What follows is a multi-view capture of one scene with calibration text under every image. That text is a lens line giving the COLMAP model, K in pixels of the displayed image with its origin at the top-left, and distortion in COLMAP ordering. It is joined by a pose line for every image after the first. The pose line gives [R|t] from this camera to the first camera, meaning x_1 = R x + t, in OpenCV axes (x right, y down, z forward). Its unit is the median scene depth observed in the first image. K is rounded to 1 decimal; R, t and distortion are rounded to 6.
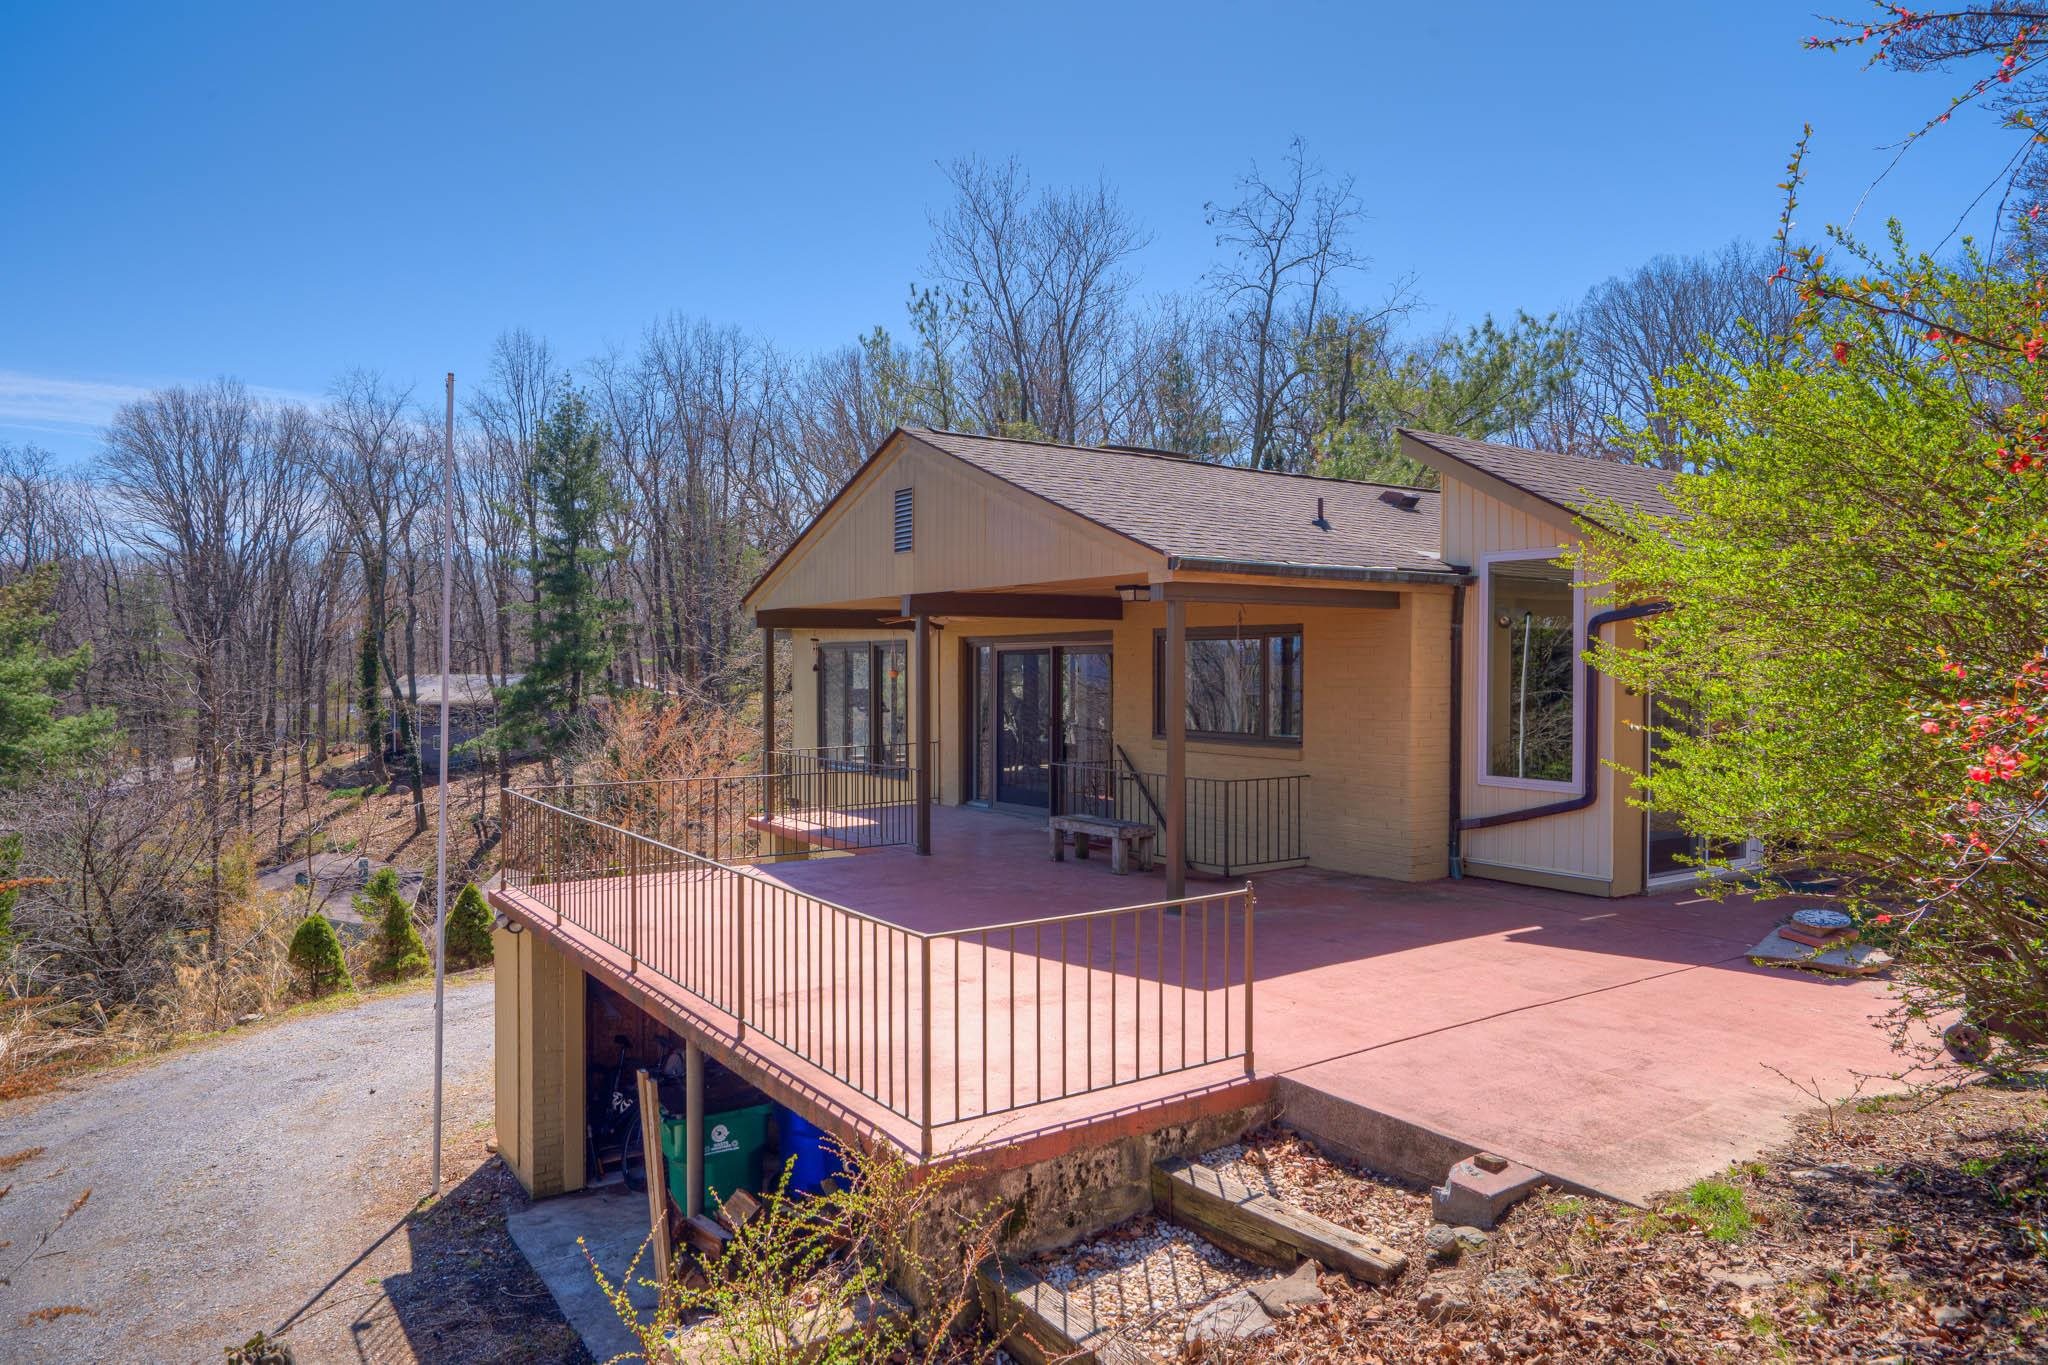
lens RADIAL K [[1313.4, 0, 1024.0], [0, 1313.4, 682.5], [0, 0, 1]] dist [-0.004323, -0.001450]
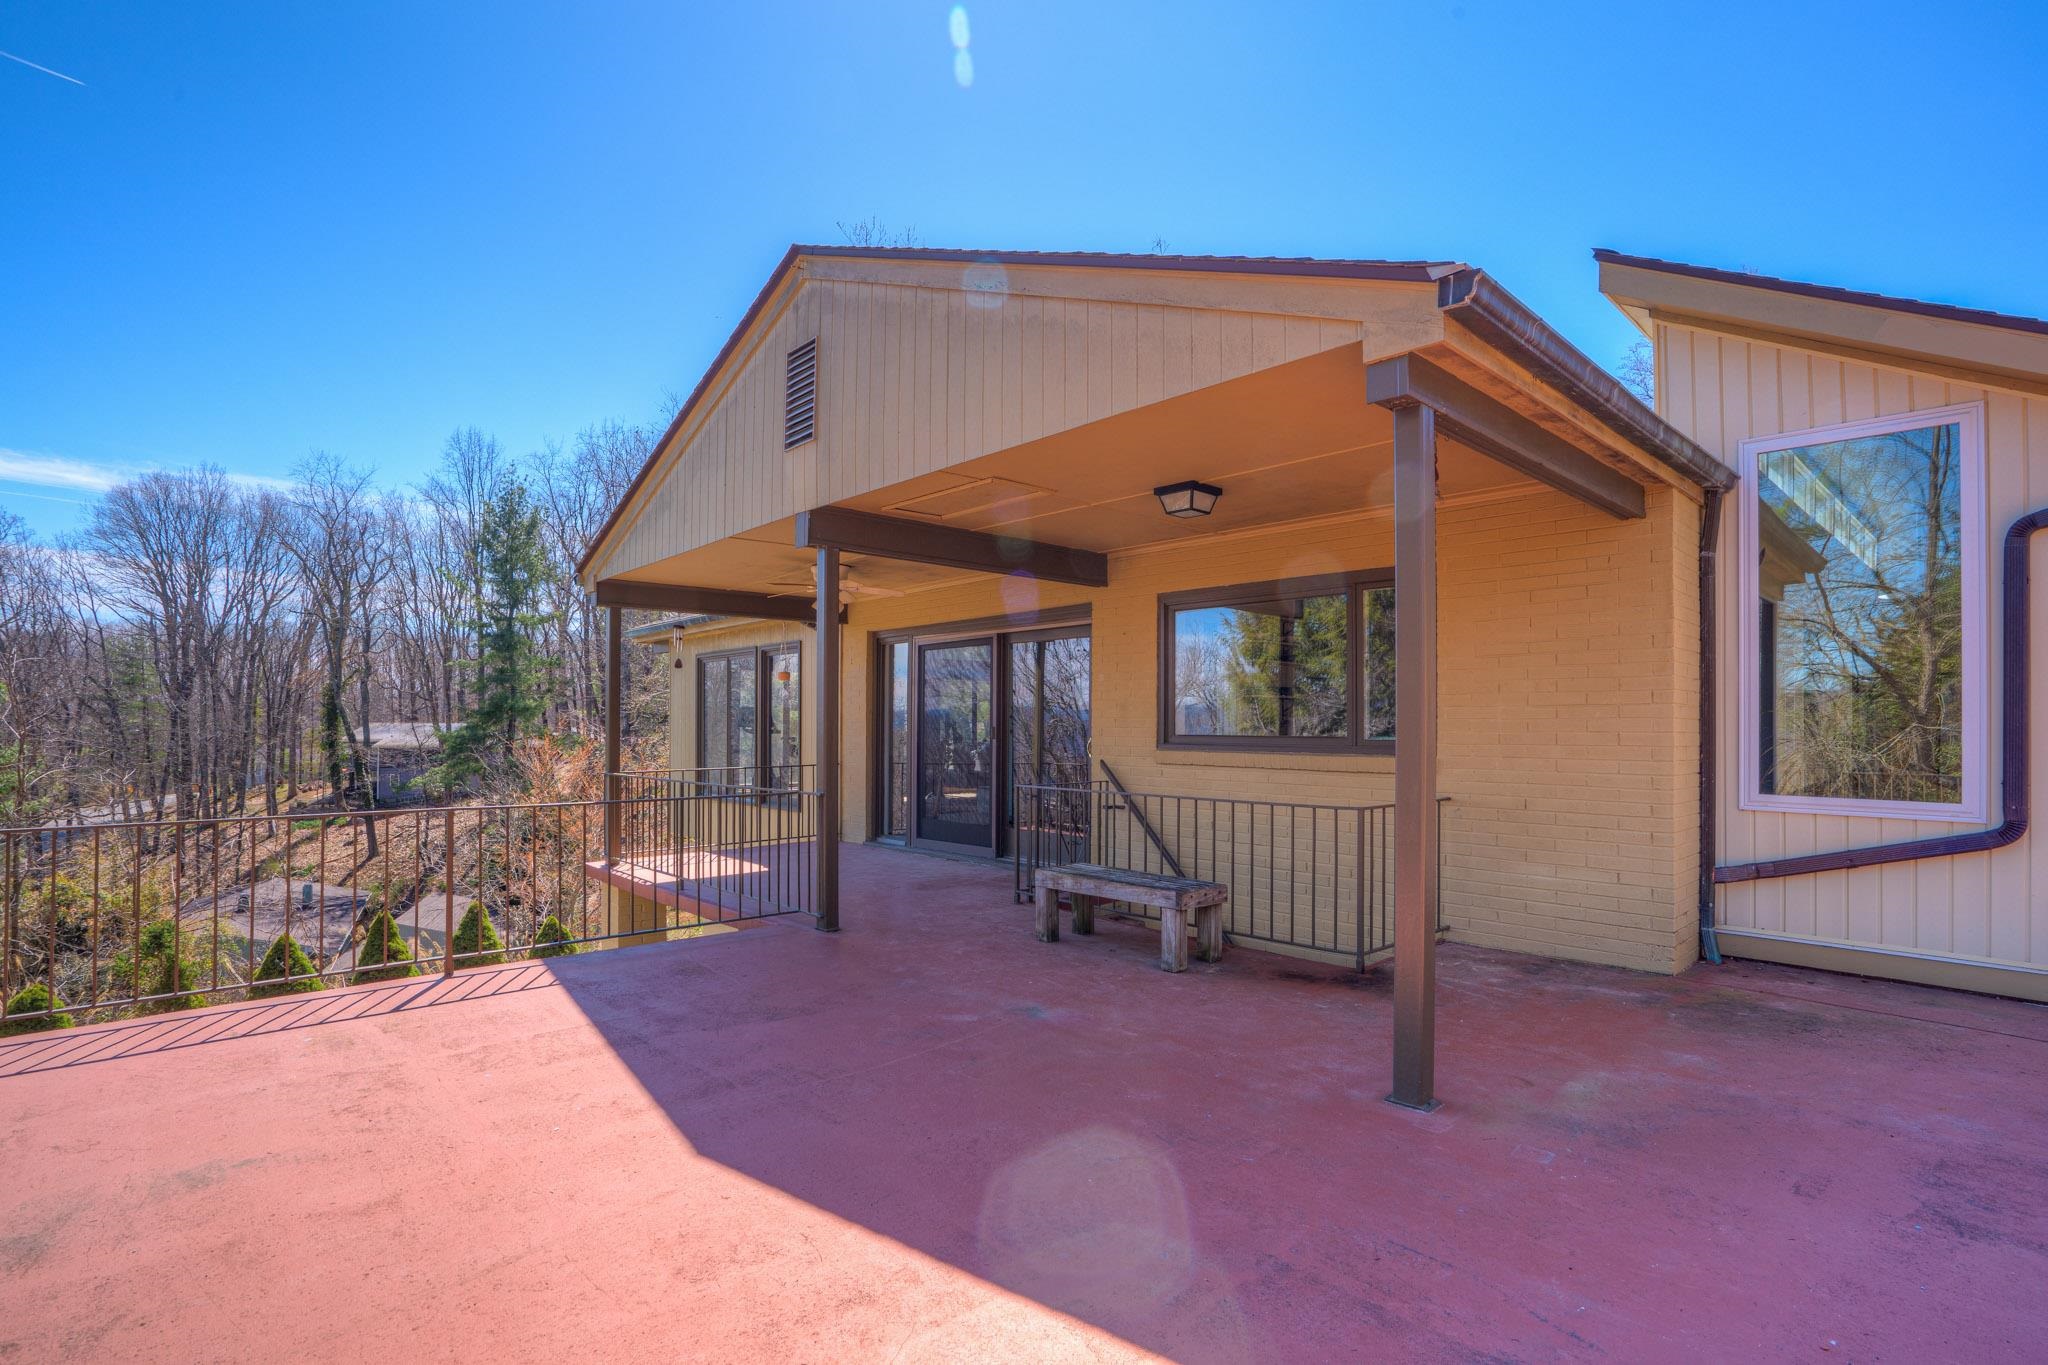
lens RADIAL K [[977.3, 0, 1022.9], [0, 977.3, 710.1], [0, 0, 1]] dist [-0.050144, 0.014496]
pose [[0.991023, 0.005269, 0.133585, -0.023765], [-0.001610, 0.999621, -0.027484, 0.019545], [-0.133679, 0.027022, 0.990656, 0.266259]]
